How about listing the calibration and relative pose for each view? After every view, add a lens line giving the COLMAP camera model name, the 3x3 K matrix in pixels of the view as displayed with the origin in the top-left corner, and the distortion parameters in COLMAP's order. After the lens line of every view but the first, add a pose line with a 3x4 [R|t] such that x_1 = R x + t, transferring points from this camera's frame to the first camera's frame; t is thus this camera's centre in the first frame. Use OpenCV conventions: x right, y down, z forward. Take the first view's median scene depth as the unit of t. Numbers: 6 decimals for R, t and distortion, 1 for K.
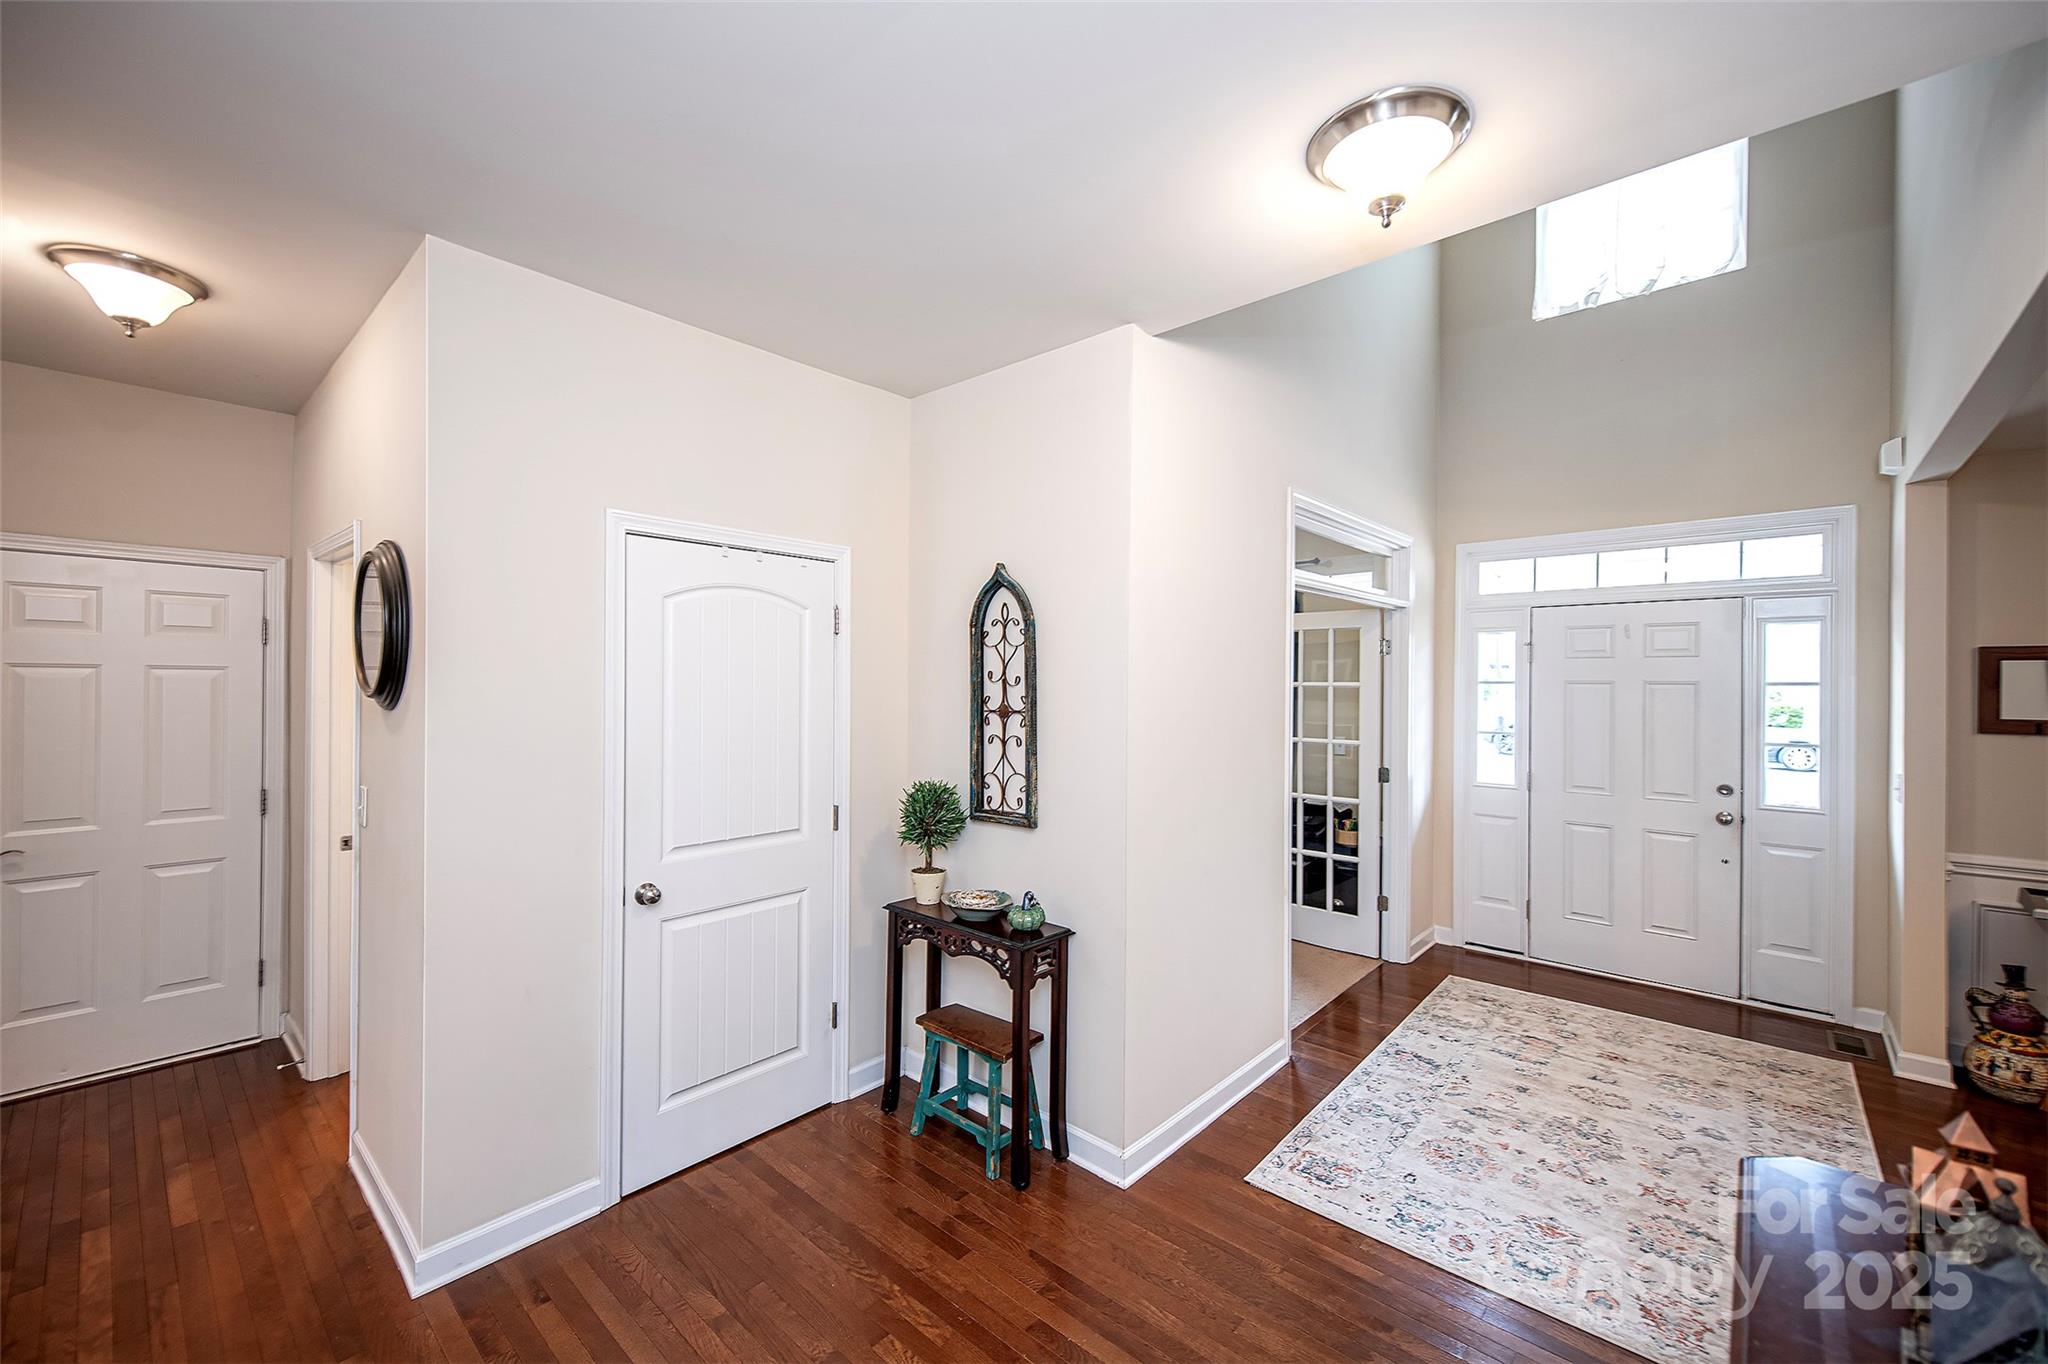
lens RADIAL K [[821.8, 0, 1024.0], [0, 821.8, 682.0], [0, 0, 1]] dist [0.007146, -0.000668]
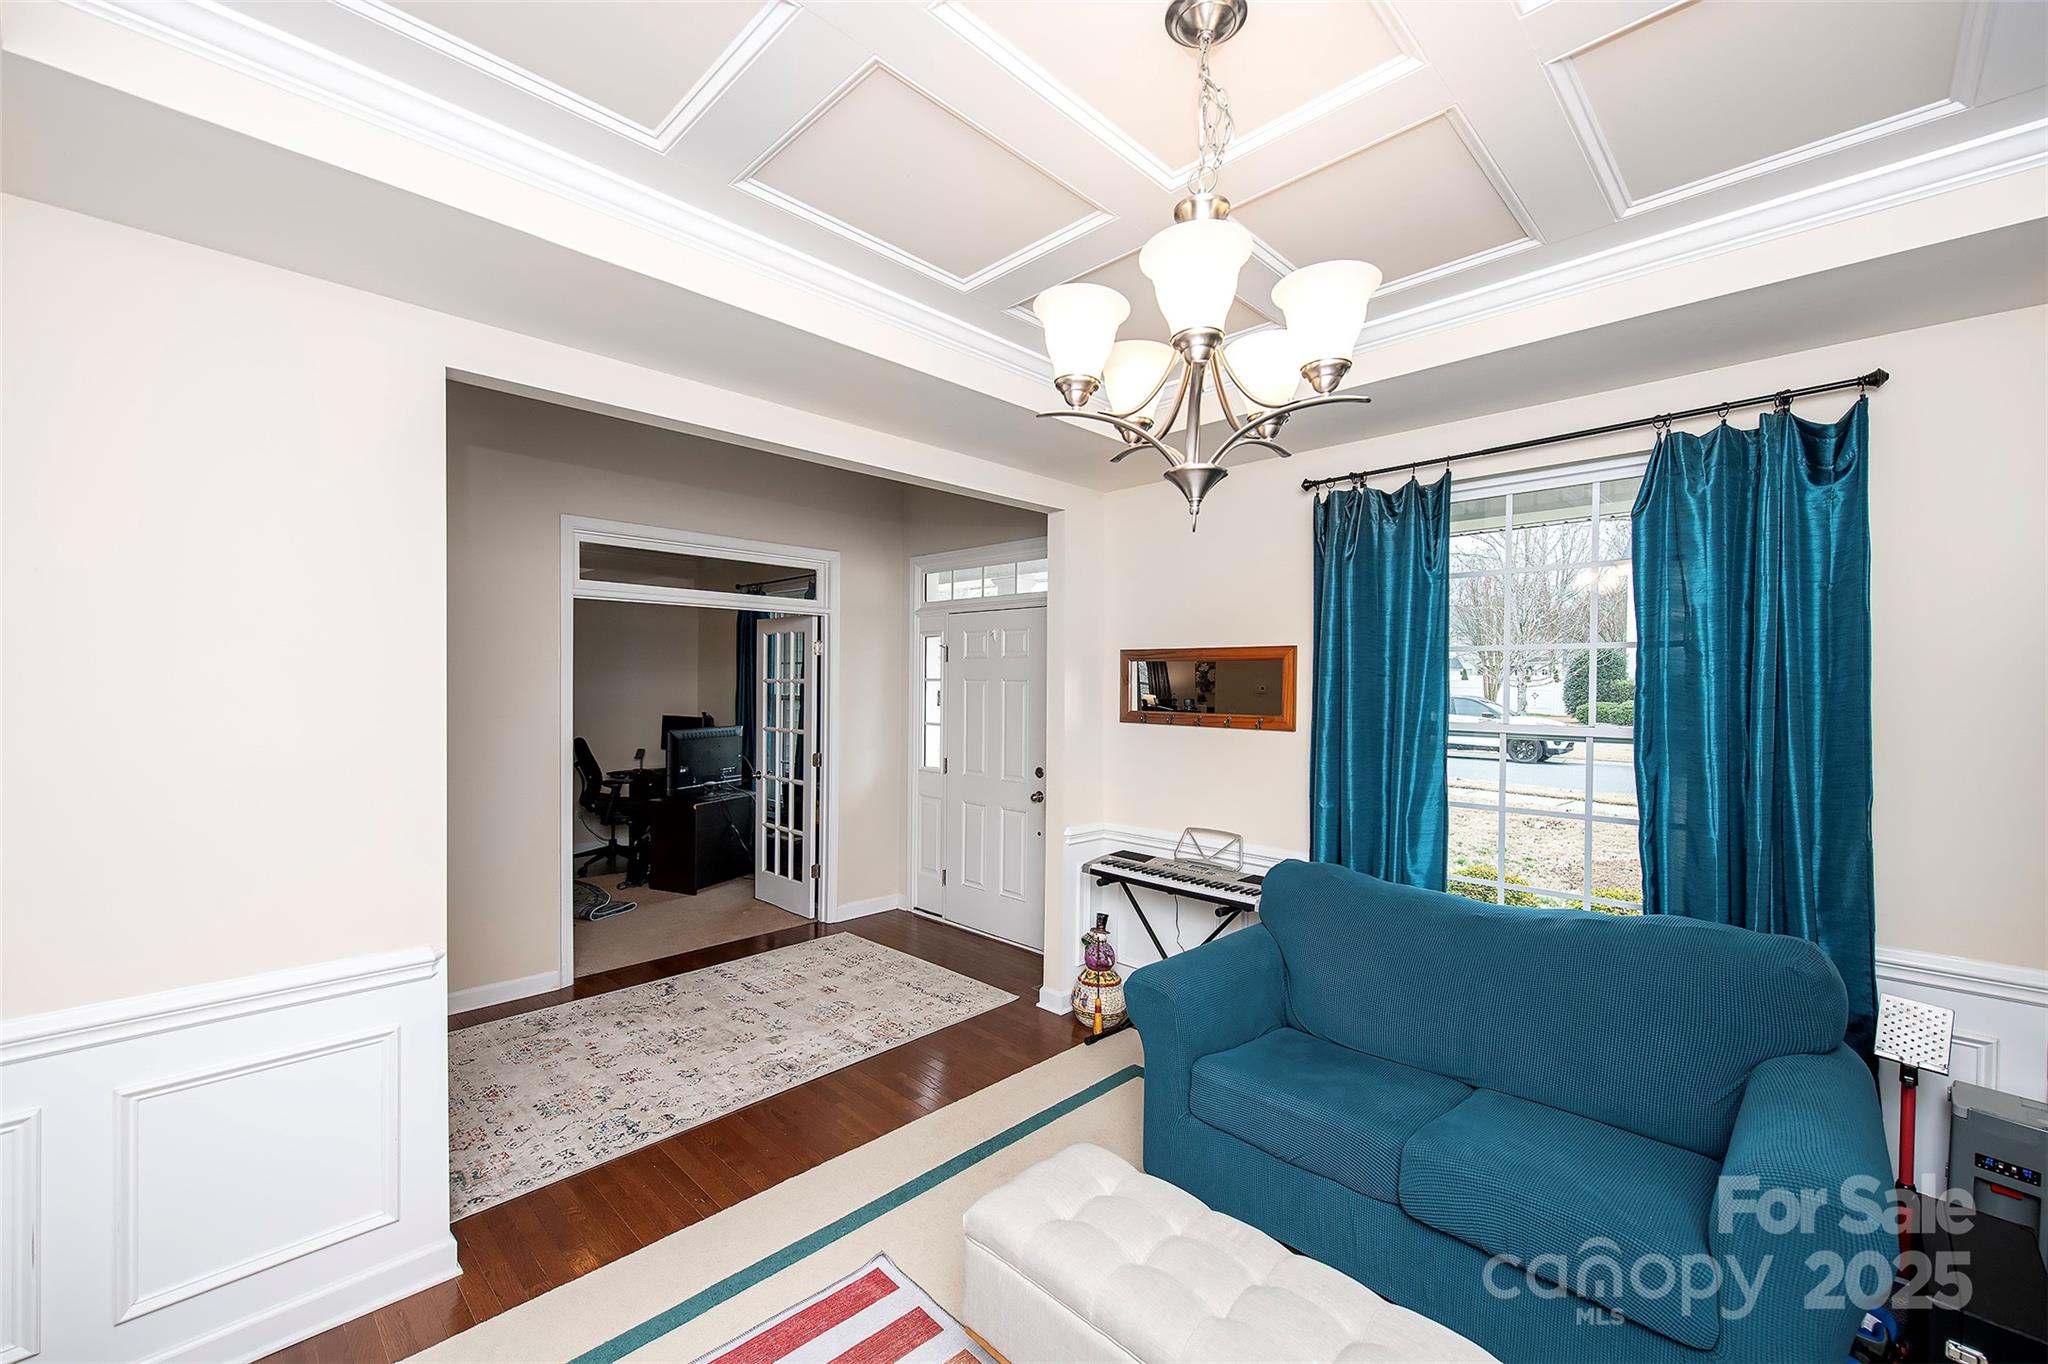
lens RADIAL K [[821.8, 0, 1024.0], [0, 821.8, 682.0], [0, 0, 1]] dist [0.007146, -0.000668]
pose [[0.999016, 0.001125, -0.044330, 0.904121], [-0.001188, 0.999998, -0.001386, 0.005845], [0.044328, 0.001437, 0.999016, -0.161556]]
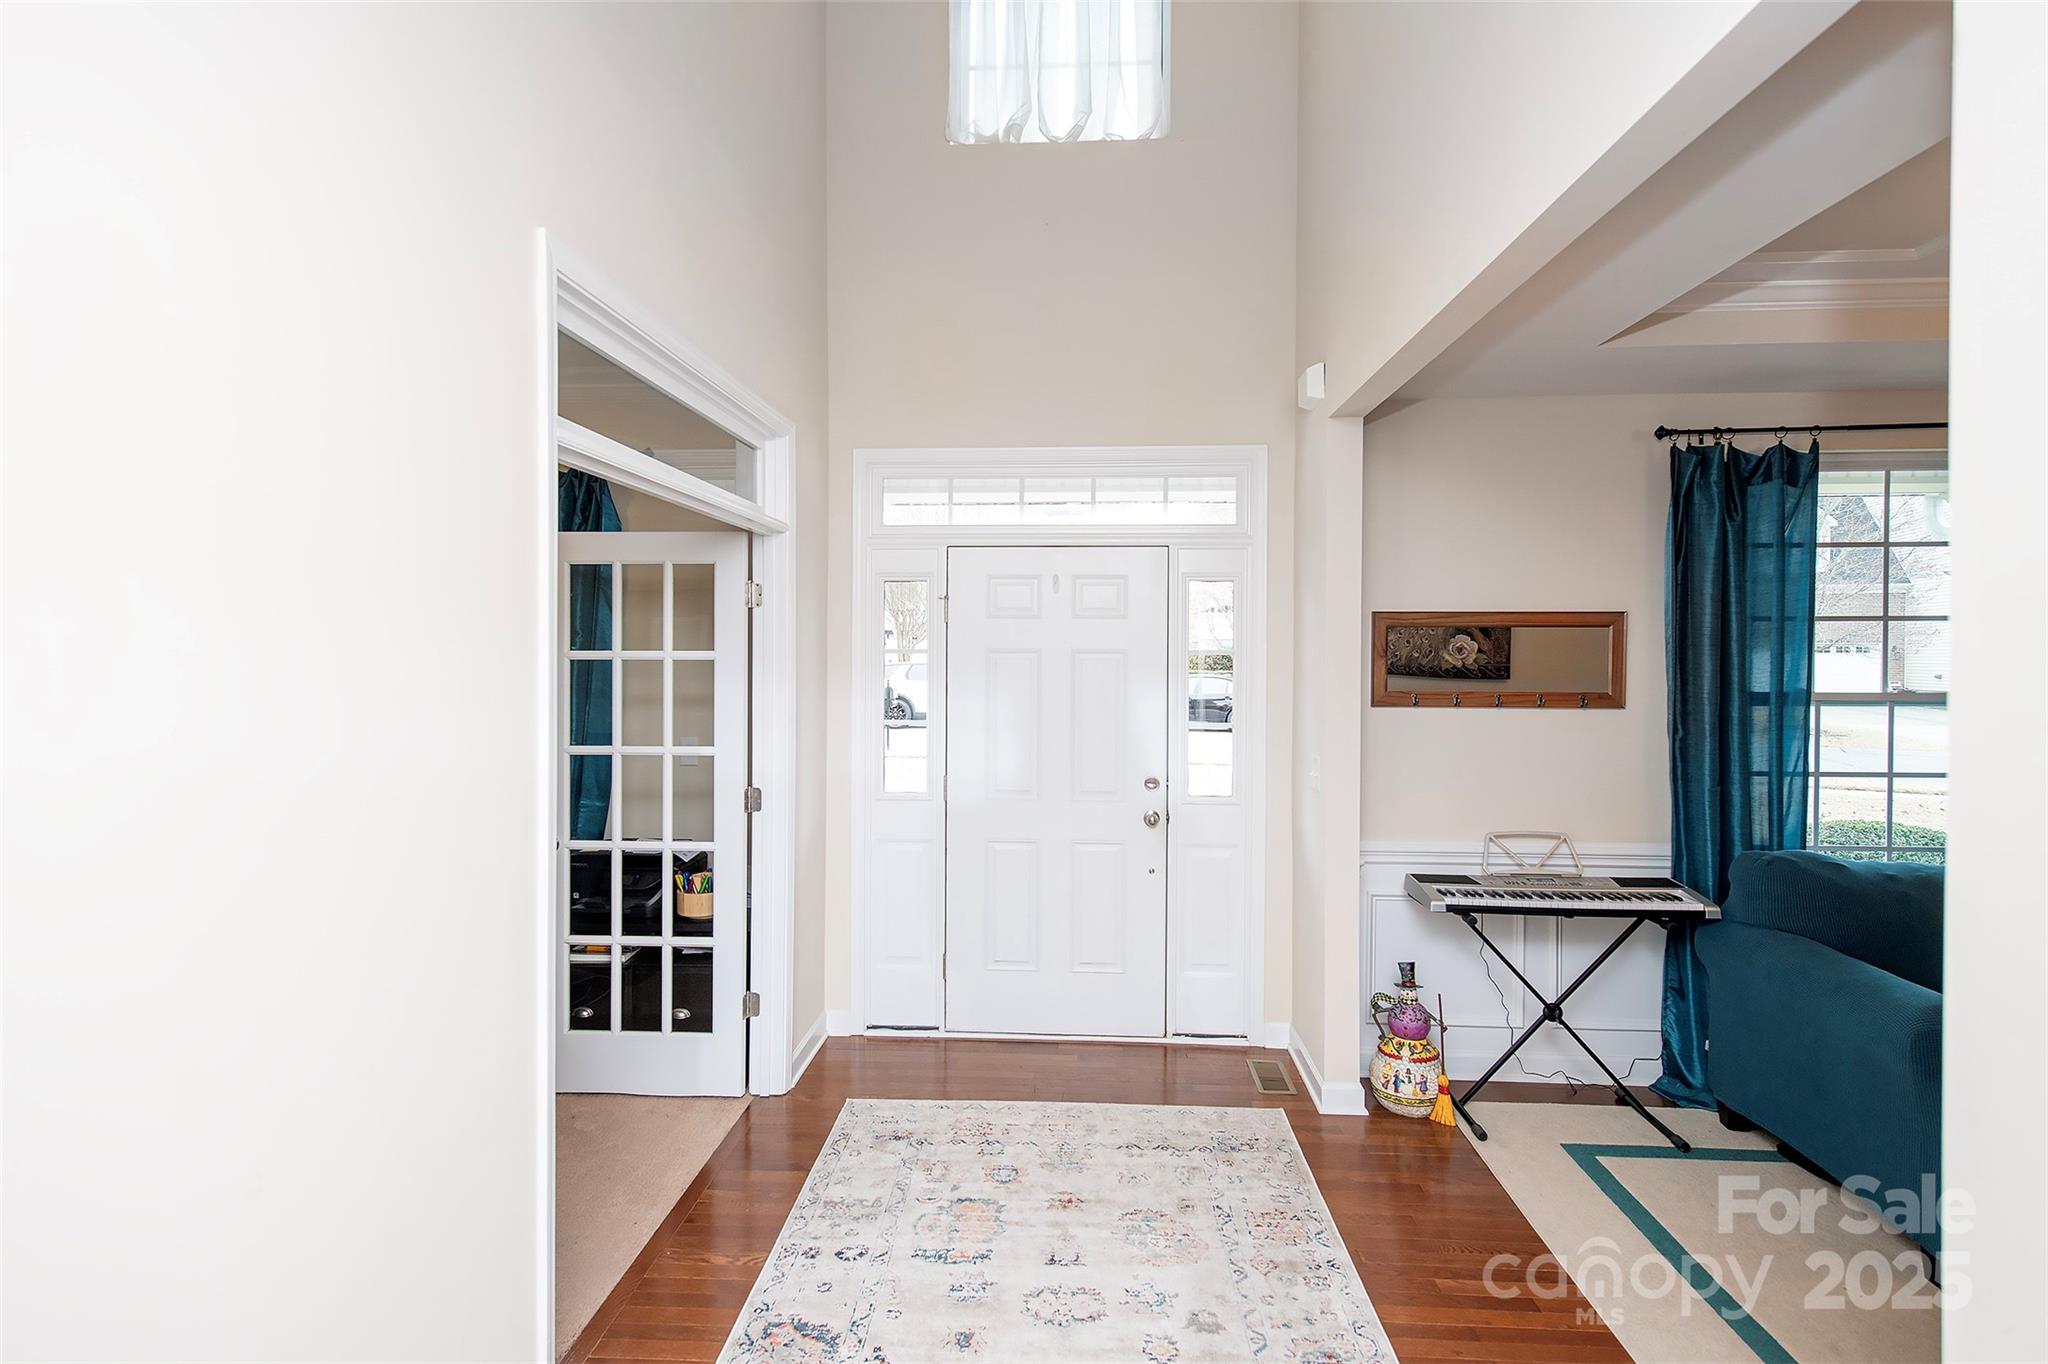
lens RADIAL K [[975.9, 0, 1026.5], [0, 975.9, 660.8], [0, 0, 1]] dist [0.016412, -0.000278]
pose [[0.783263, -0.010288, 0.621605, 0.162733], [0.003544, 0.999921, 0.012084, -0.001836], [-0.621680, -0.007262, 0.783238, 0.335356]]
